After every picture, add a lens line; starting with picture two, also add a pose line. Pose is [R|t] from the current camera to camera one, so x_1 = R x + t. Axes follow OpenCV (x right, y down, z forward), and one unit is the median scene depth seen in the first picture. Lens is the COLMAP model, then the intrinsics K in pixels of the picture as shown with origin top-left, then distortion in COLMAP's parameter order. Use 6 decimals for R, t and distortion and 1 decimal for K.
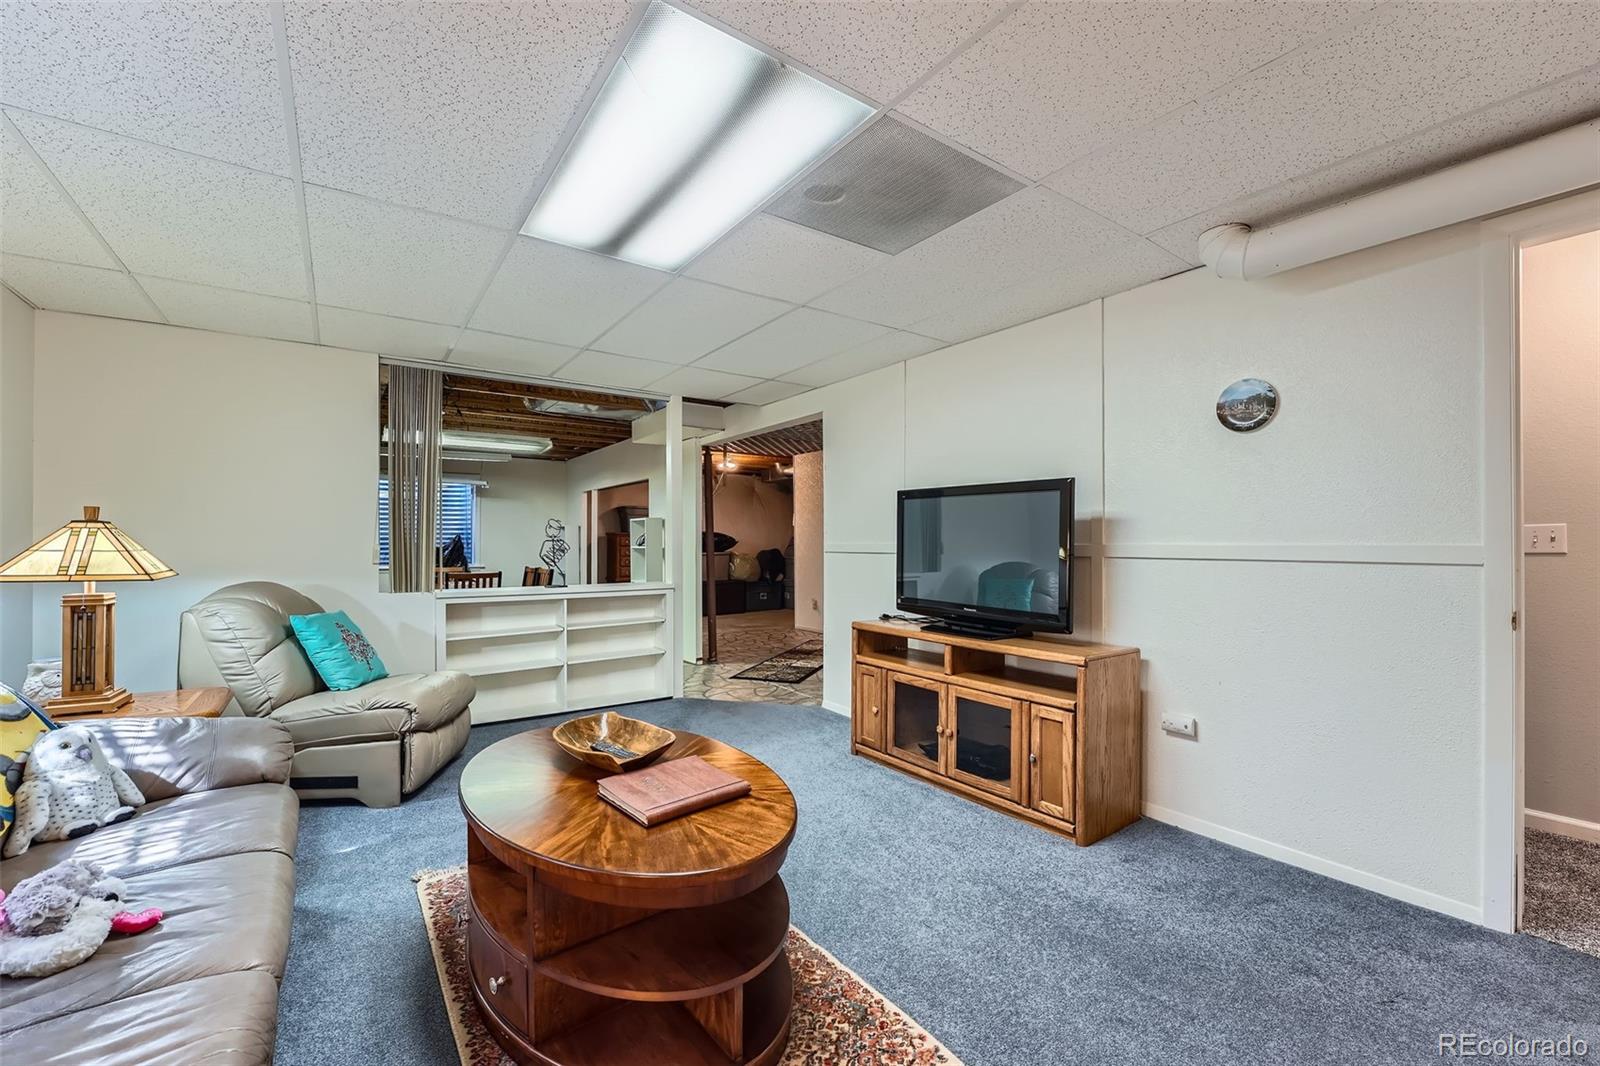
lens RADIAL K [[653.3, 0, 799.9], [0, 653.3, 541.8], [0, 0, 1]] dist [-0.013740, 0.000887]
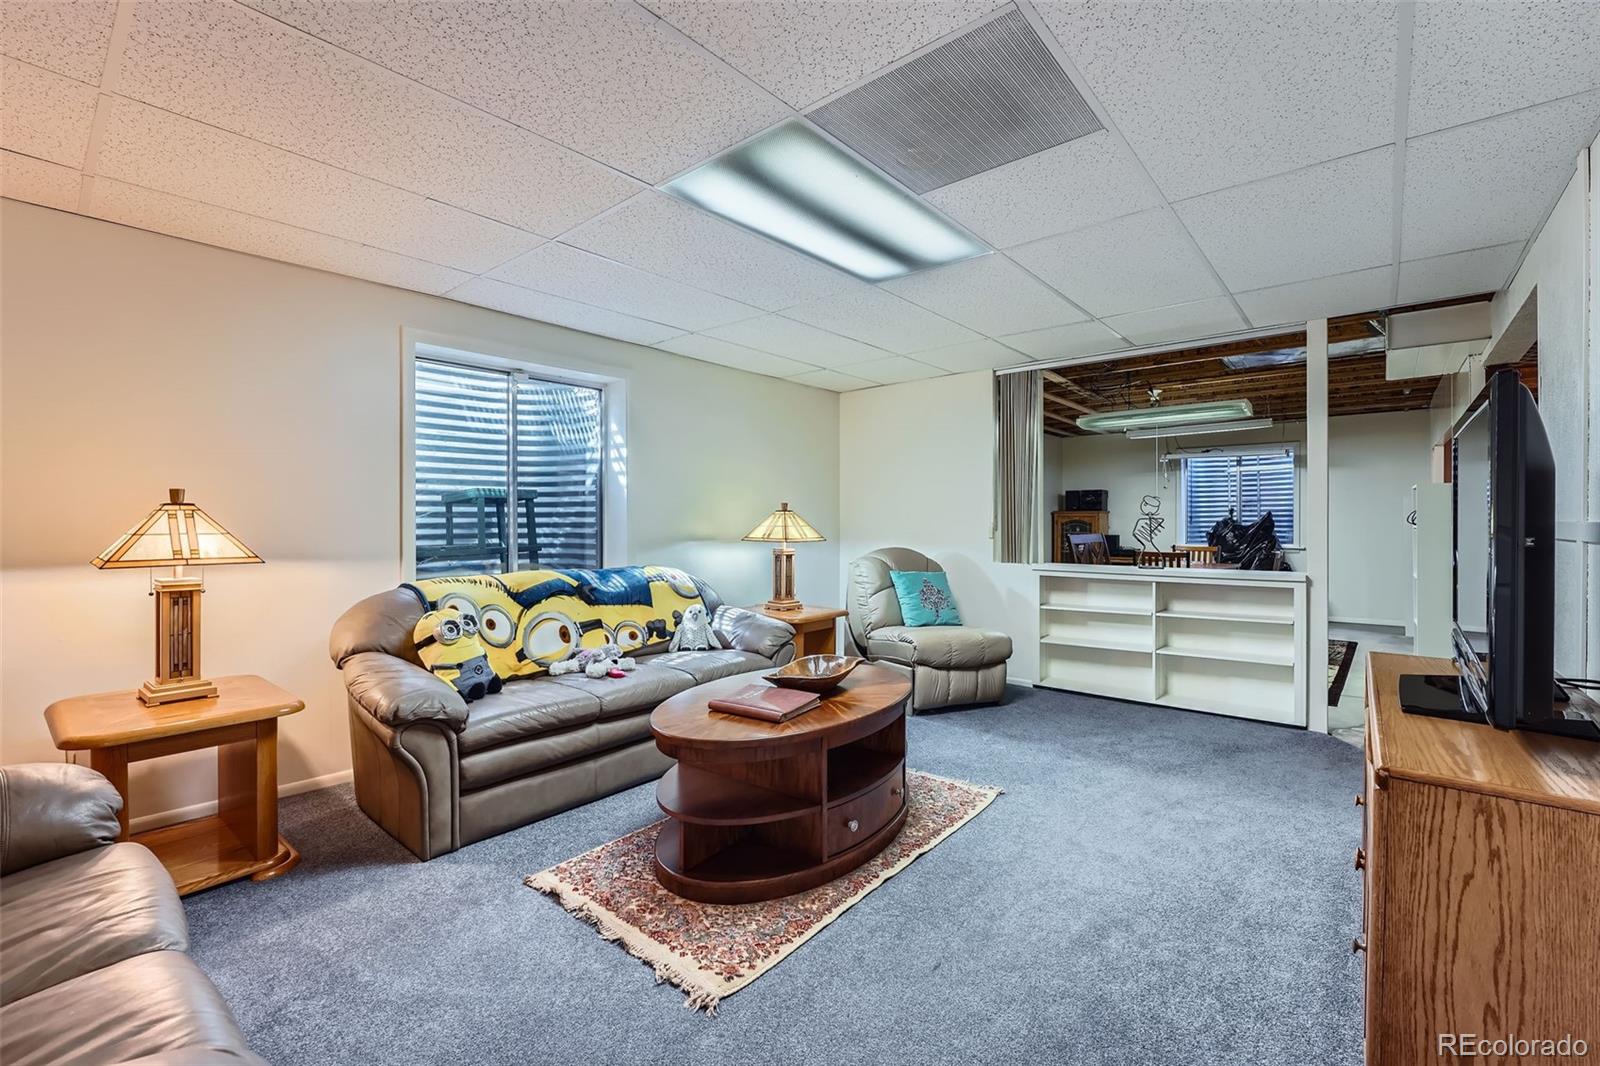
lens RADIAL K [[683.4, 0, 792.1], [0, 683.4, 528.3], [0, 0, 1]] dist [-0.014042, 0.000007]
pose [[0.246524, 0.009087, -0.969094, 0.664967], [0.003600, 0.999941, 0.010293, -0.000387], [0.969130, -0.006026, 0.246476, 0.392024]]
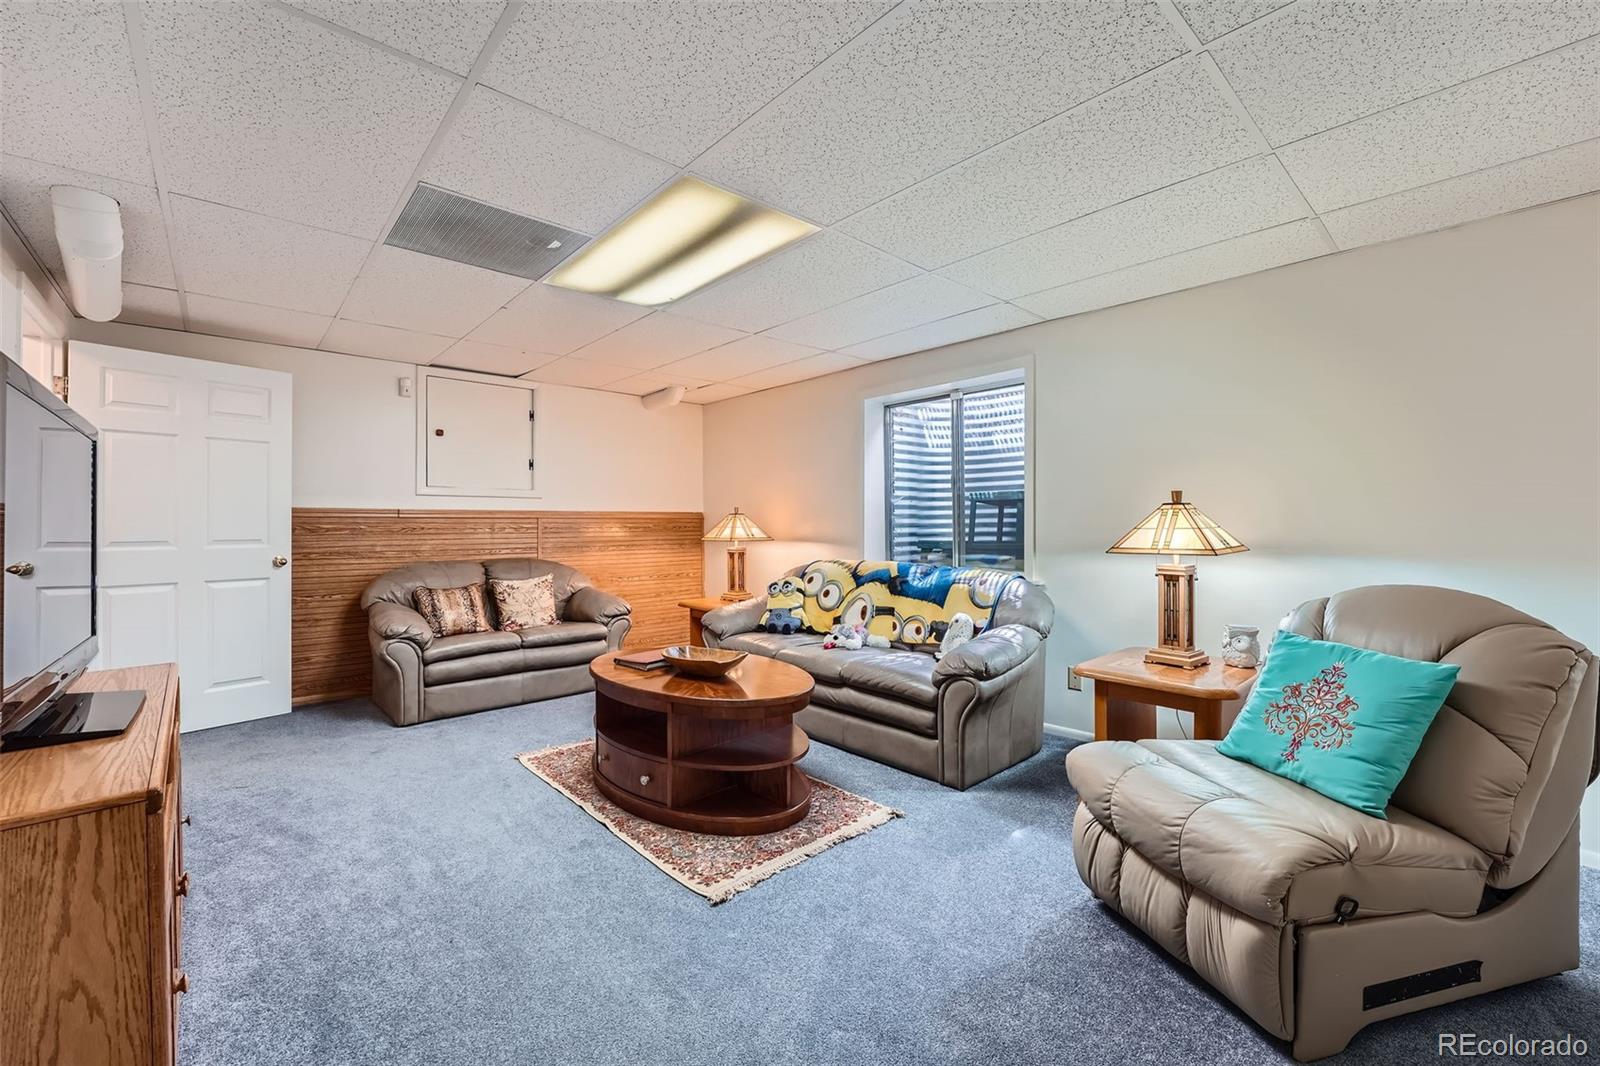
lens RADIAL K [[653.3, 0, 804.1], [0, 653.3, 519.7], [0, 0, 1]] dist [-0.013740, 0.000887]
pose [[-0.992175, 0.003713, -0.124800, -0.207857], [0.004472, 0.999973, -0.005808, 0.001591], [0.124775, -0.006321, -0.992165, 1.586044]]
